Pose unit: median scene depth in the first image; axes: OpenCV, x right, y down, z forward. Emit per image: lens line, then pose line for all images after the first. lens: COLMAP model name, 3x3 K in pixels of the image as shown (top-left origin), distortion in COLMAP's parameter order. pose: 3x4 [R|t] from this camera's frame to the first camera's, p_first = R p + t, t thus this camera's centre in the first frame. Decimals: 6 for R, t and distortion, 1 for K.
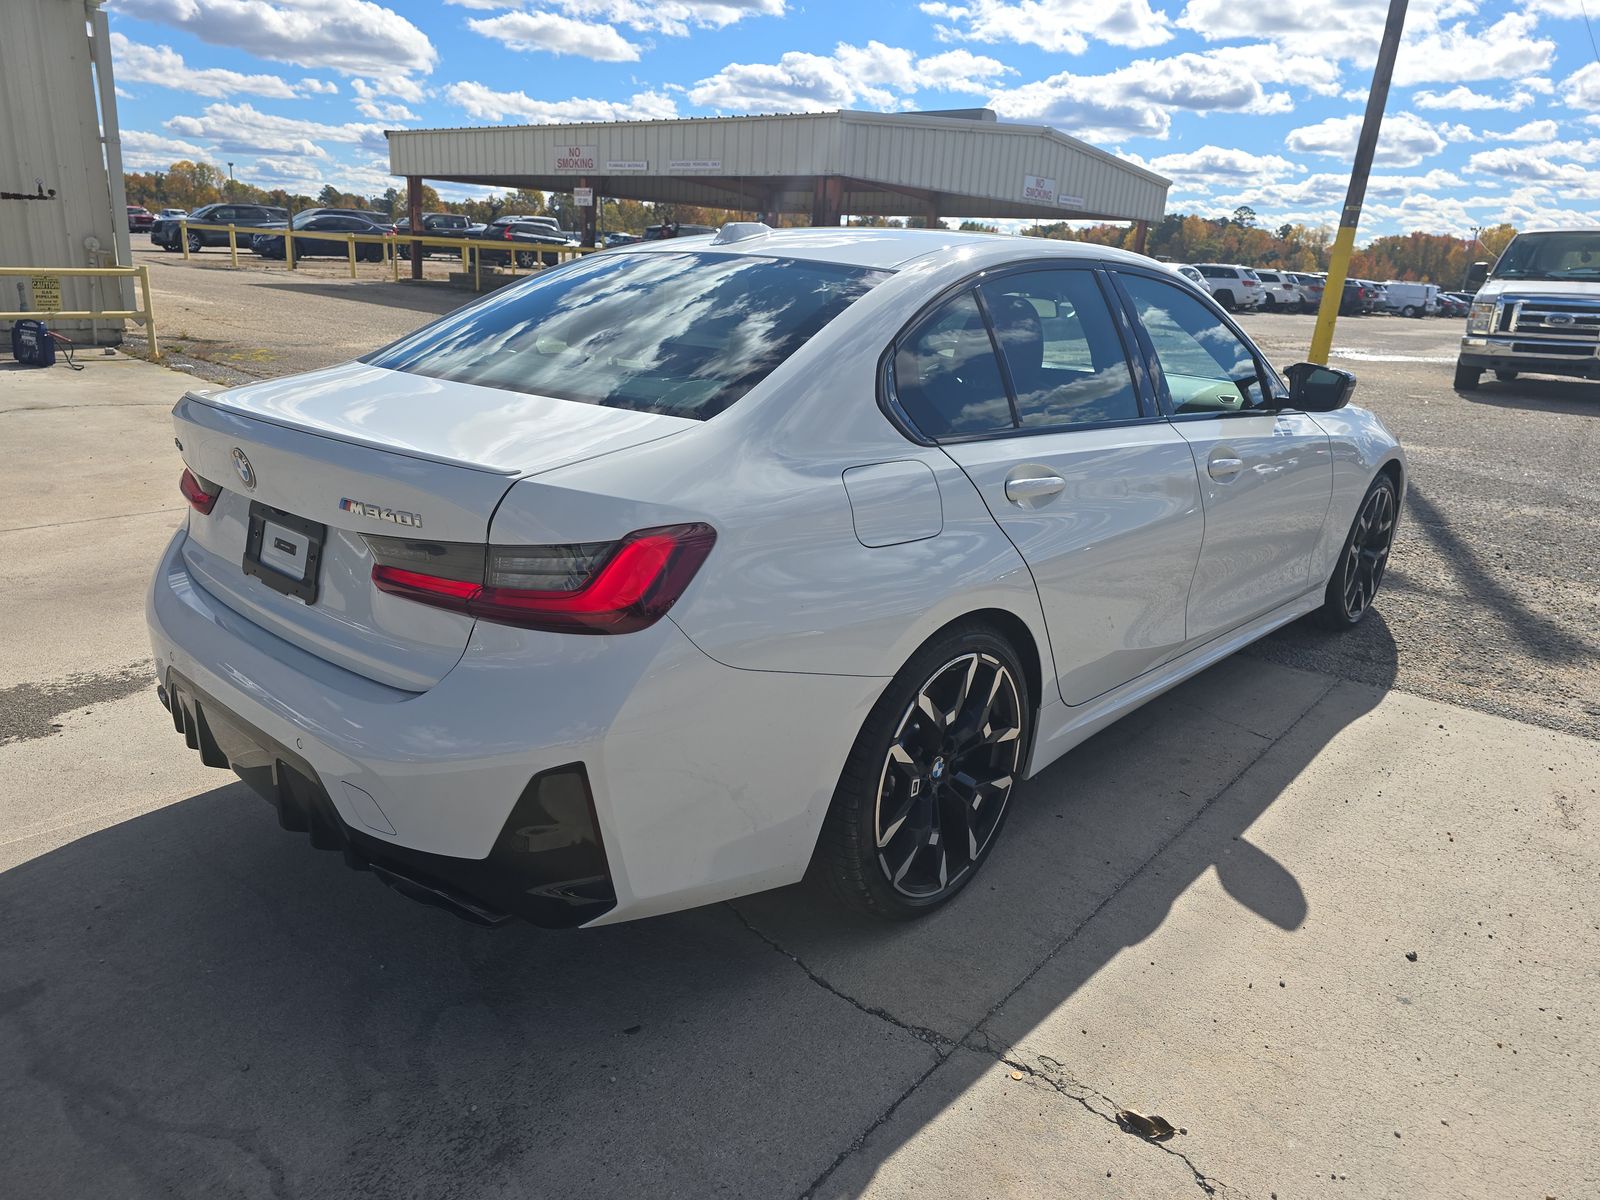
lens RADIAL K [[1081.8, 0, 803.8], [0, 1081.8, 599.8], [0, 0, 1]] dist [0.008906, -0.016657]
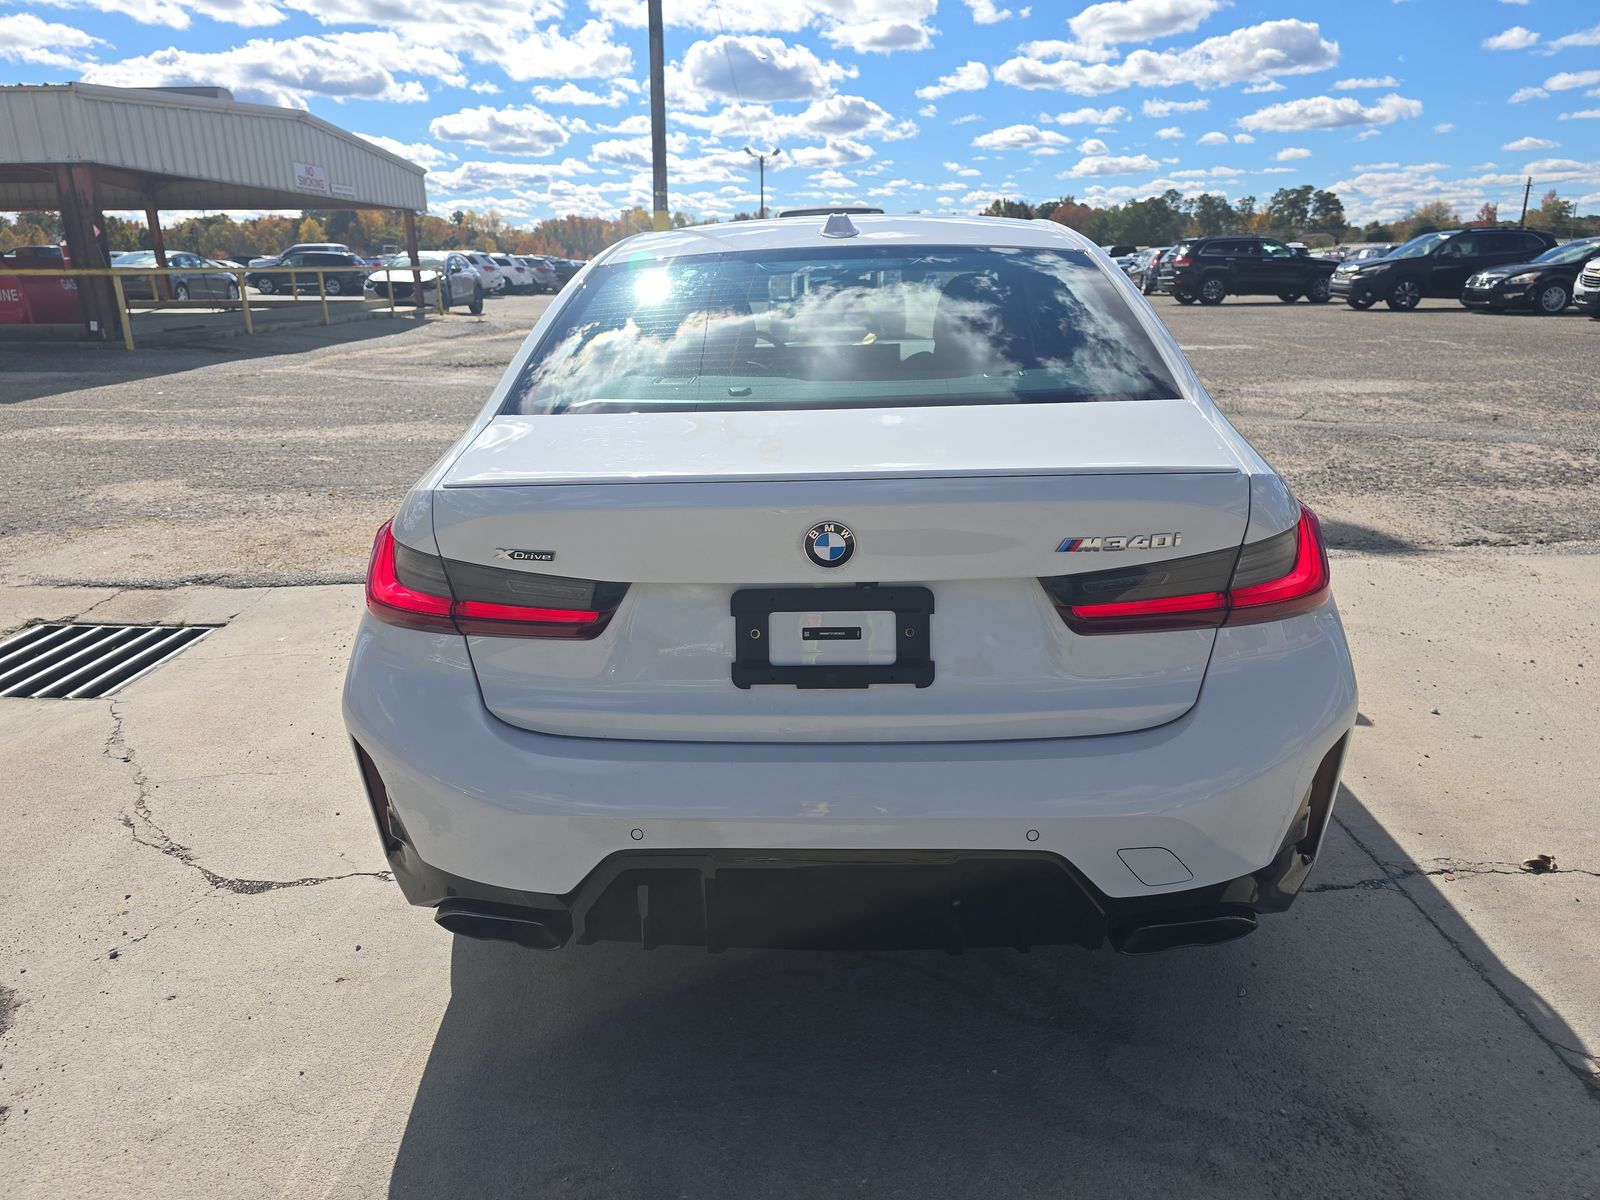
lens RADIAL K [[1081.8, 0, 803.8], [0, 1081.8, 599.8], [0, 0, 1]] dist [0.008906, -0.016657]
pose [[0.763868, -0.237218, 0.600194, -0.122644], [0.231320, 0.968842, 0.088519, -0.018831], [-0.602492, 0.071220, 0.794941, 0.048763]]
